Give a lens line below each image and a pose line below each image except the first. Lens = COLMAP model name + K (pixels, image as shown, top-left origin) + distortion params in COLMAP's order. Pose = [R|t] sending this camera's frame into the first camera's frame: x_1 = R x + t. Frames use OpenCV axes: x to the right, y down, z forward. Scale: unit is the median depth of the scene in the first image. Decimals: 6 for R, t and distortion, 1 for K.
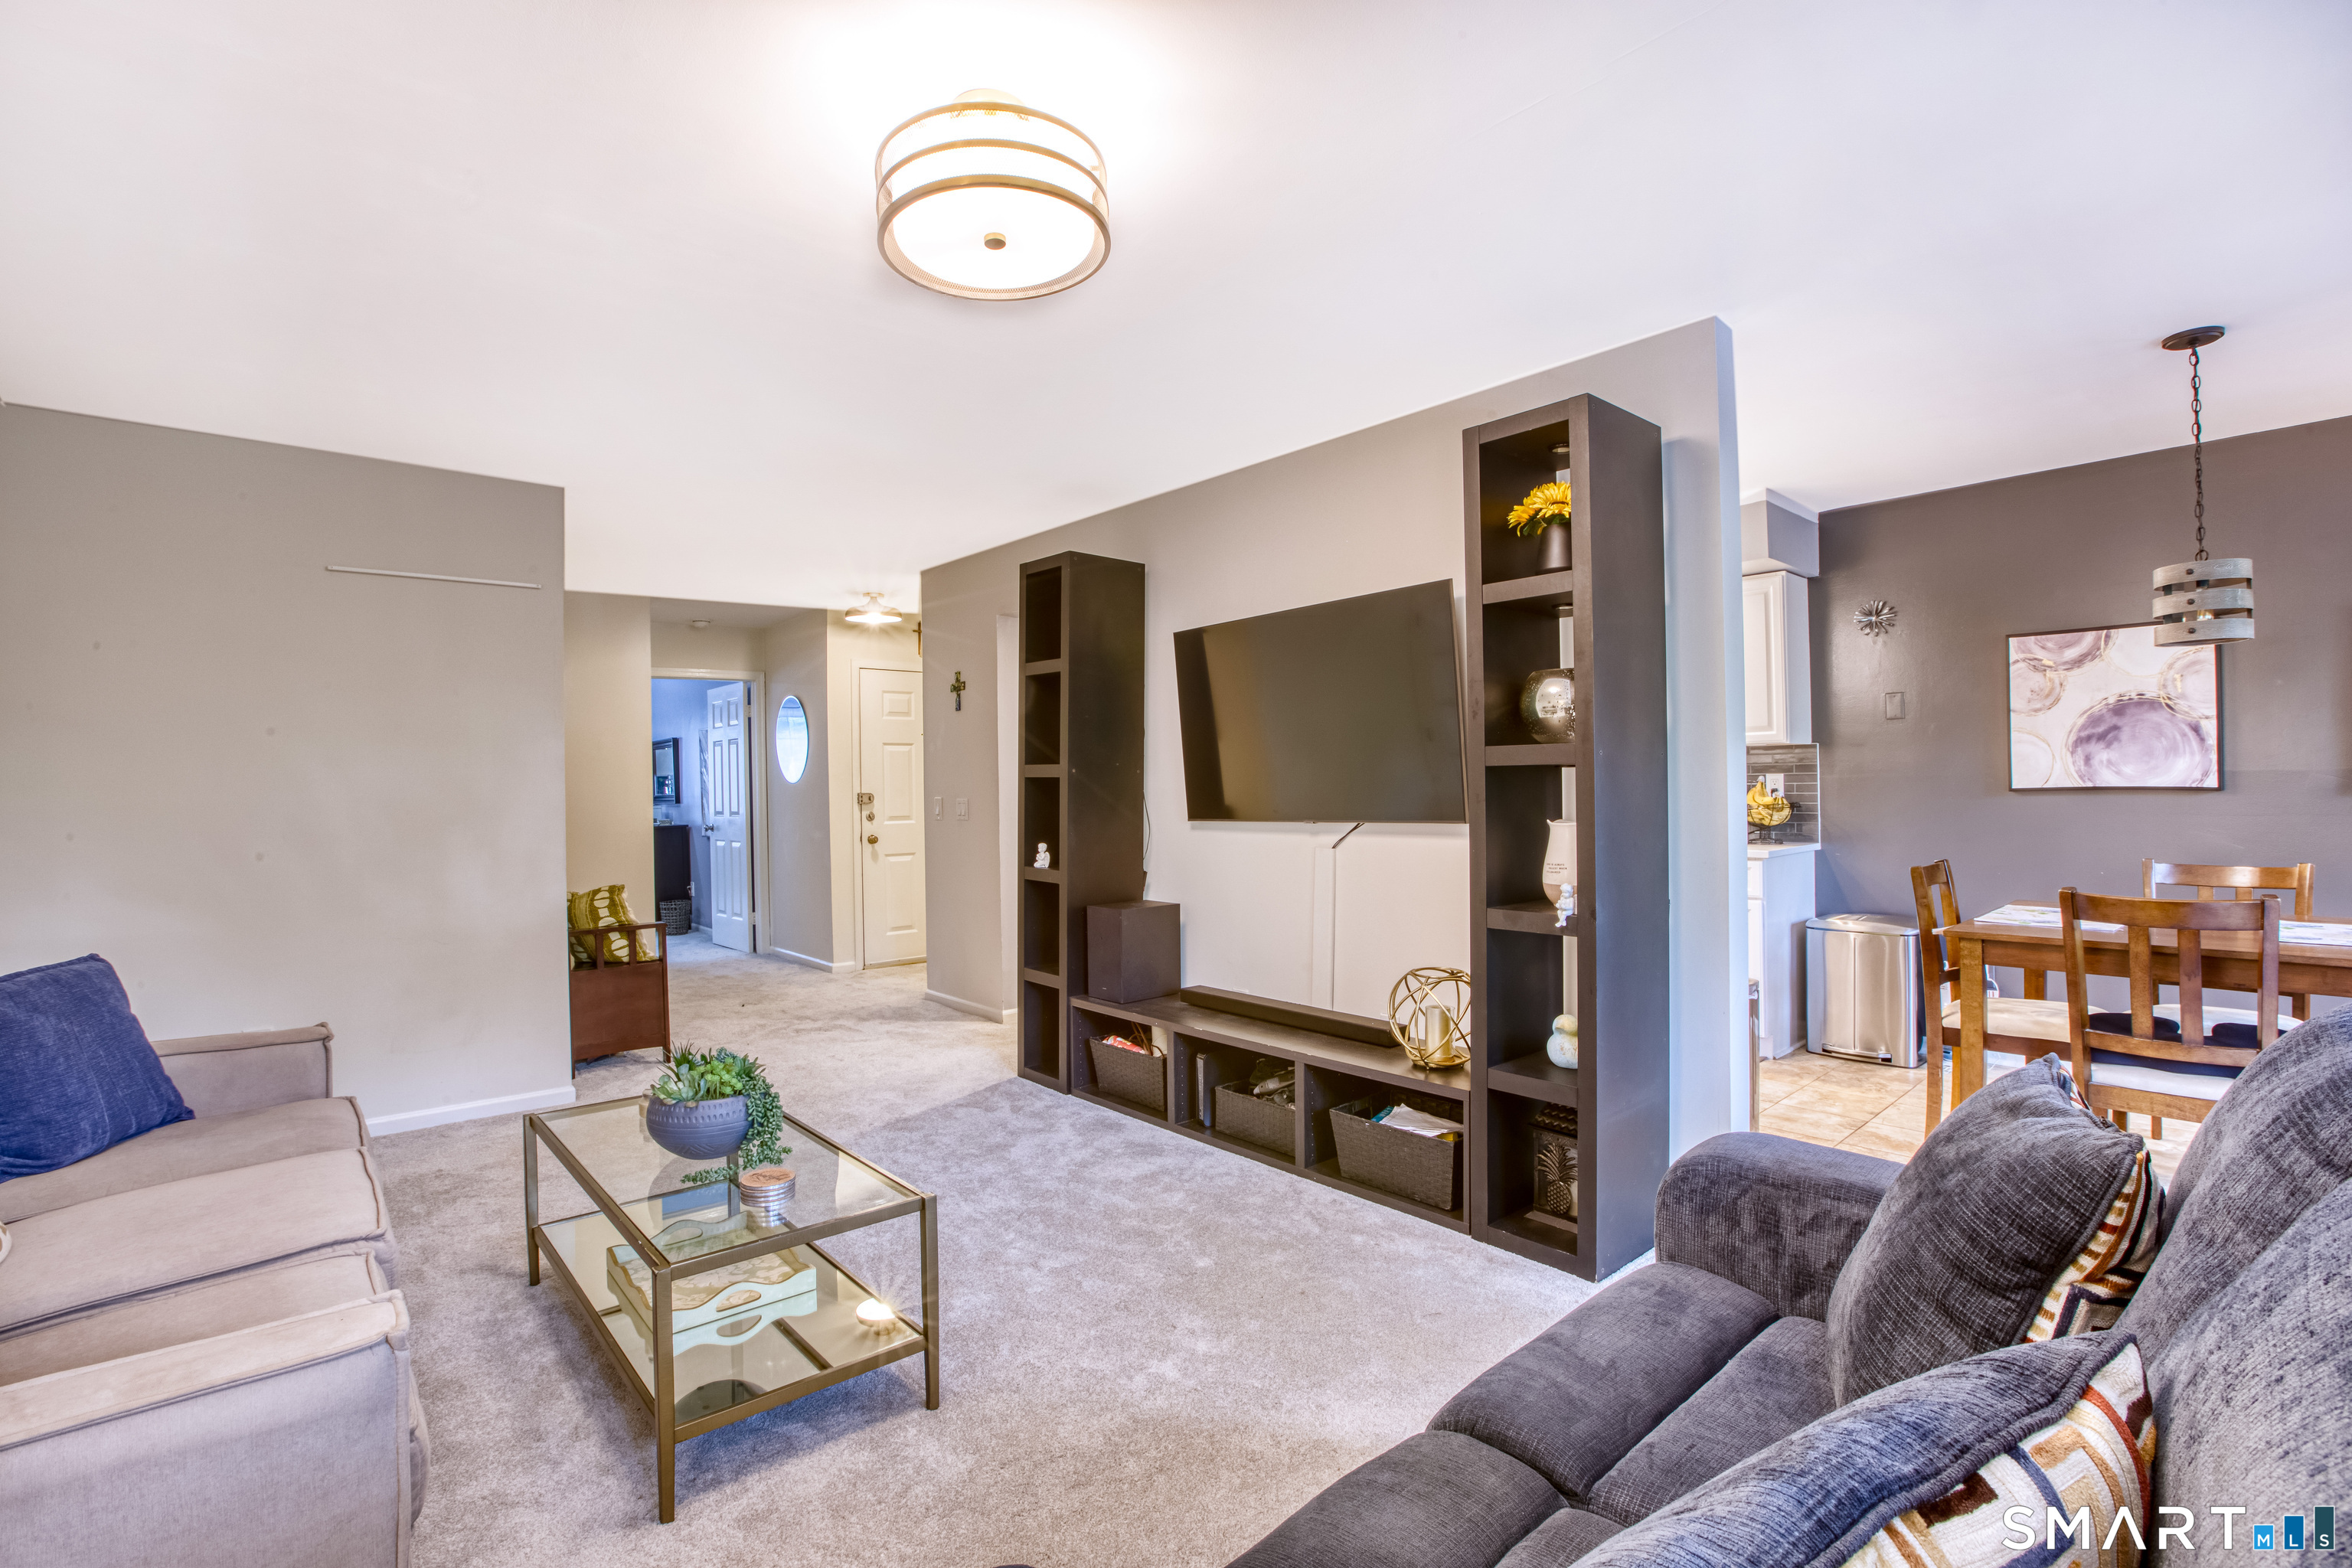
lens RADIAL K [[1075.1, 0, 1183.4], [0, 1075.1, 791.8], [0, 0, 1]] dist [-0.036706, 0.011836]
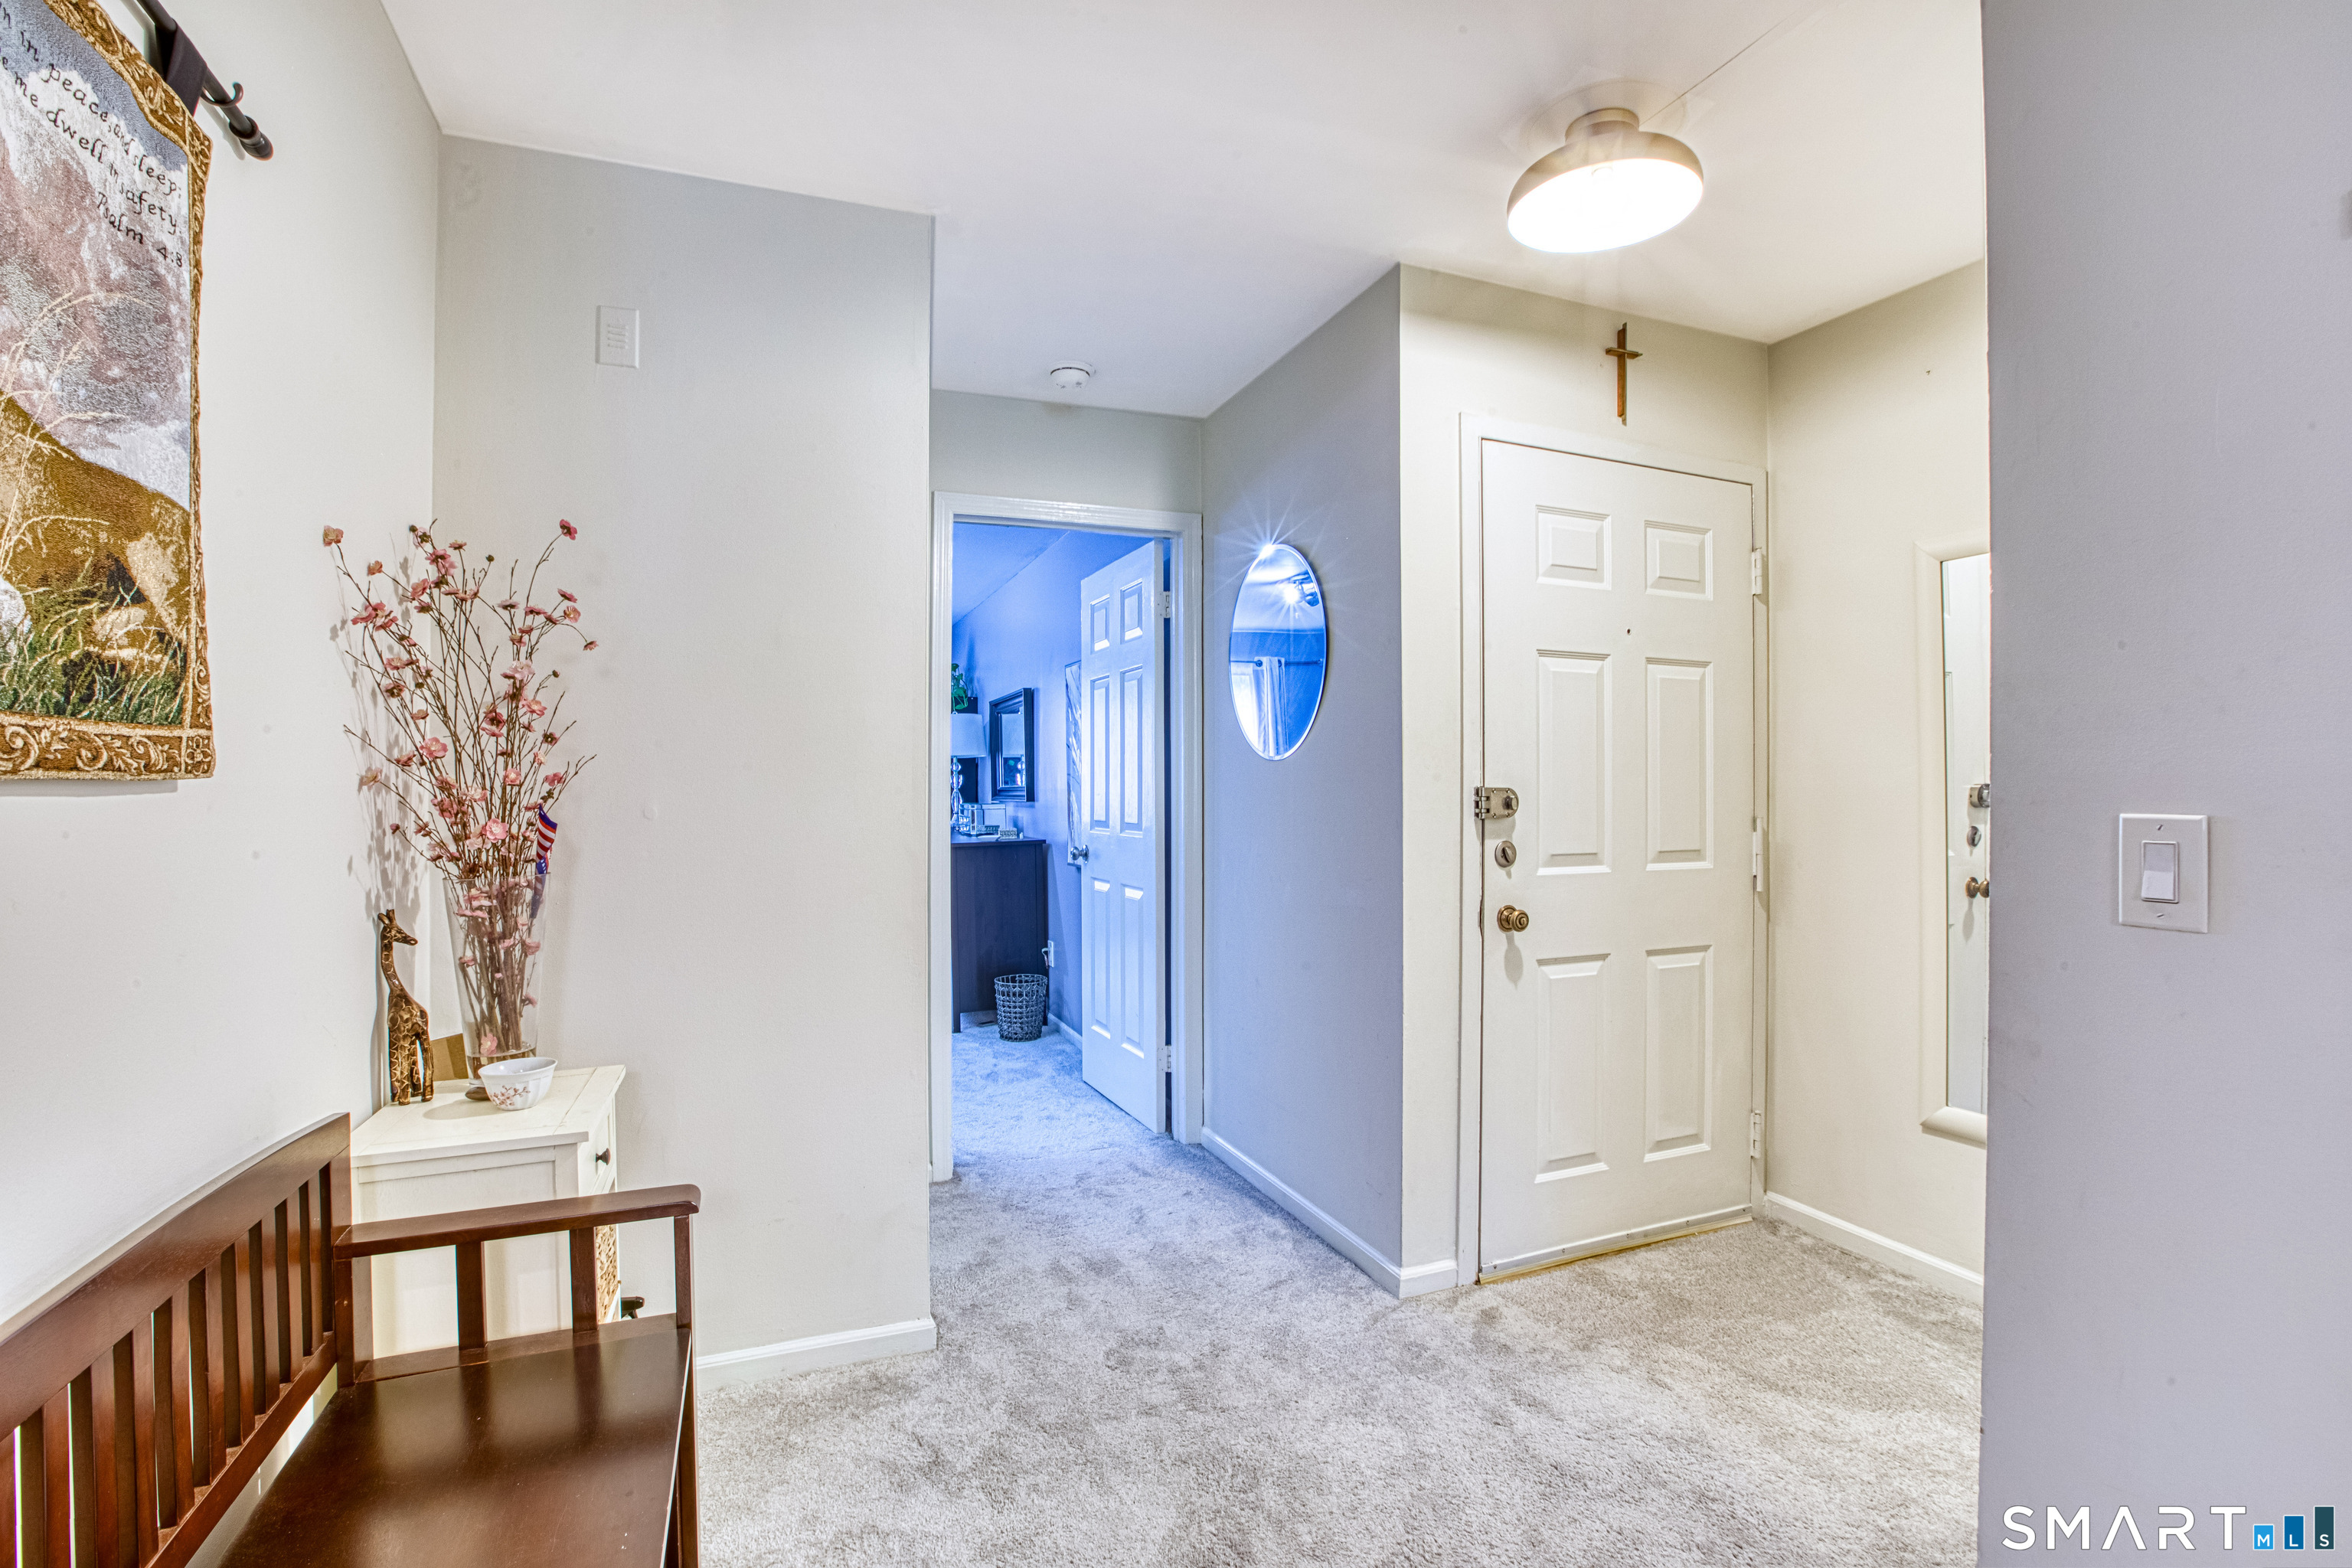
lens RADIAL K [[1075.1, 0, 1188.4], [0, 1075.1, 787.4], [0, 0, 1]] dist [-0.036706, 0.011836]
pose [[0.950529, 0.015462, -0.310252, -0.285919], [-0.016641, 0.999861, -0.001152, 0.003098], [0.310191, 0.006258, 0.950654, 0.637667]]
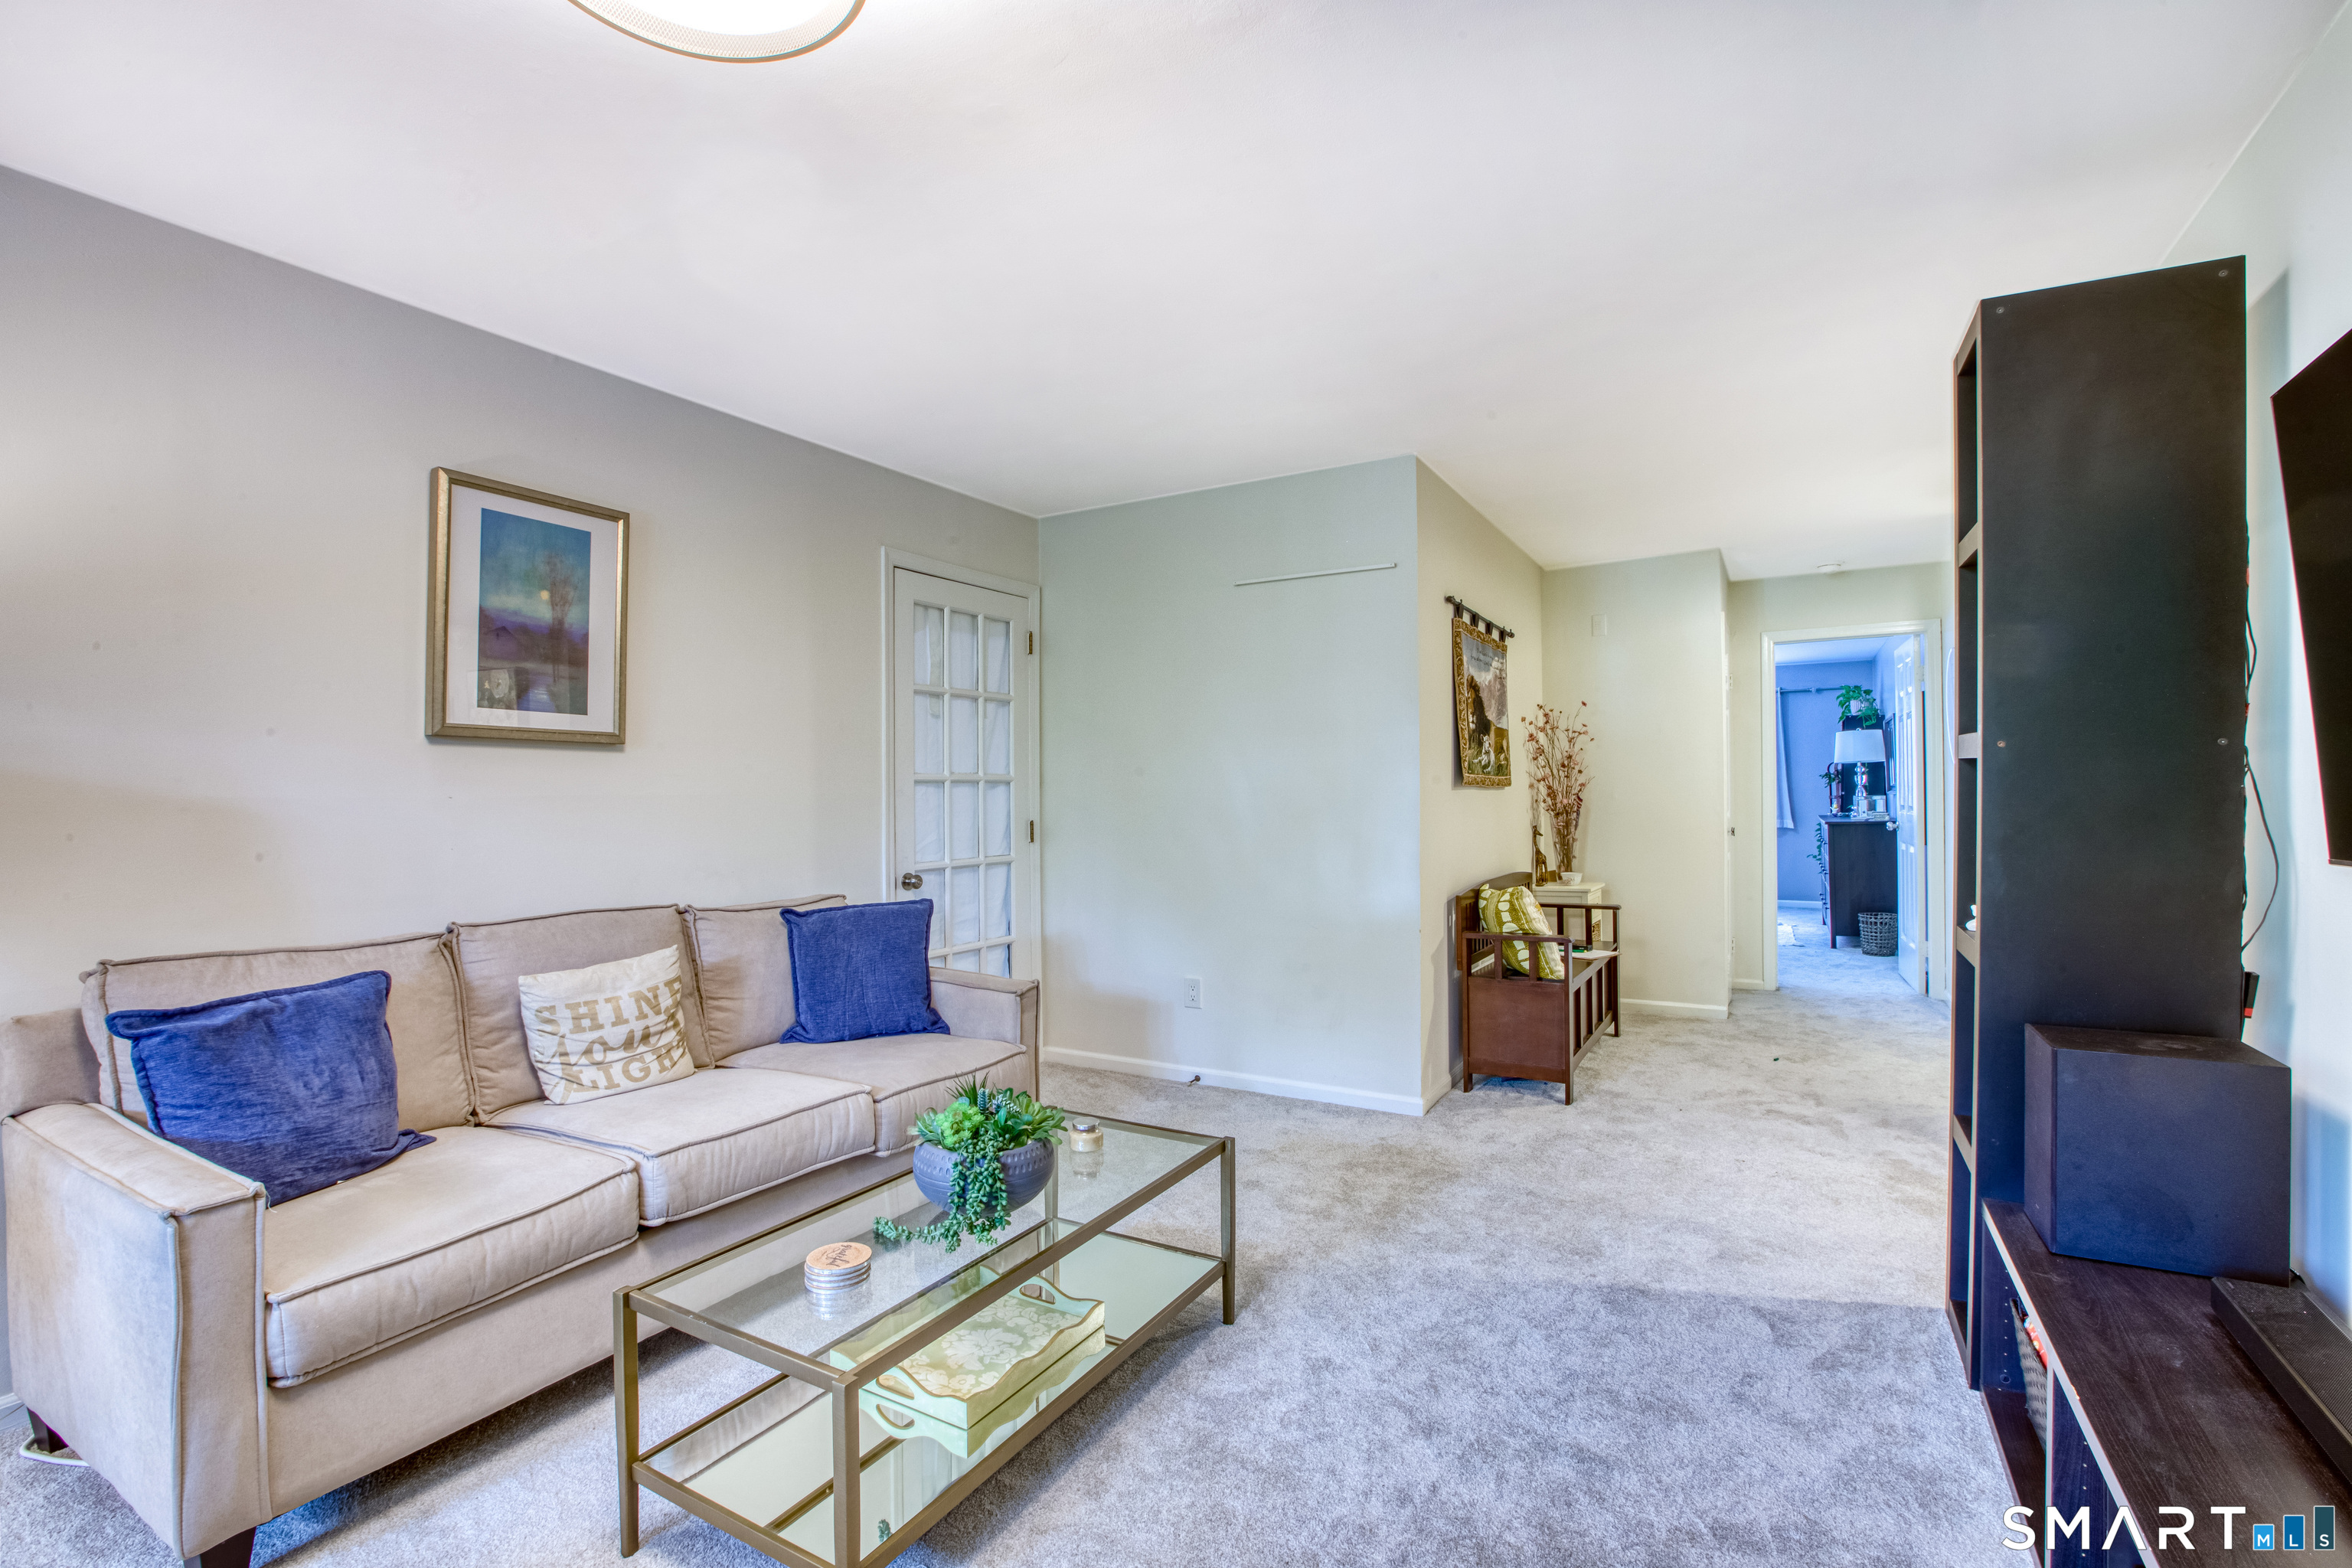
lens RADIAL K [[1075.1, 0, 1170.3], [0, 1075.1, 775.5], [0, 0, 1]] dist [-0.036706, 0.011836]
pose [[0.334519, 0.001493, -0.942388, 0.135724], [-0.003093, 0.999995, 0.000487, -0.003062], [0.942384, 0.002752, 0.334522, 0.280144]]
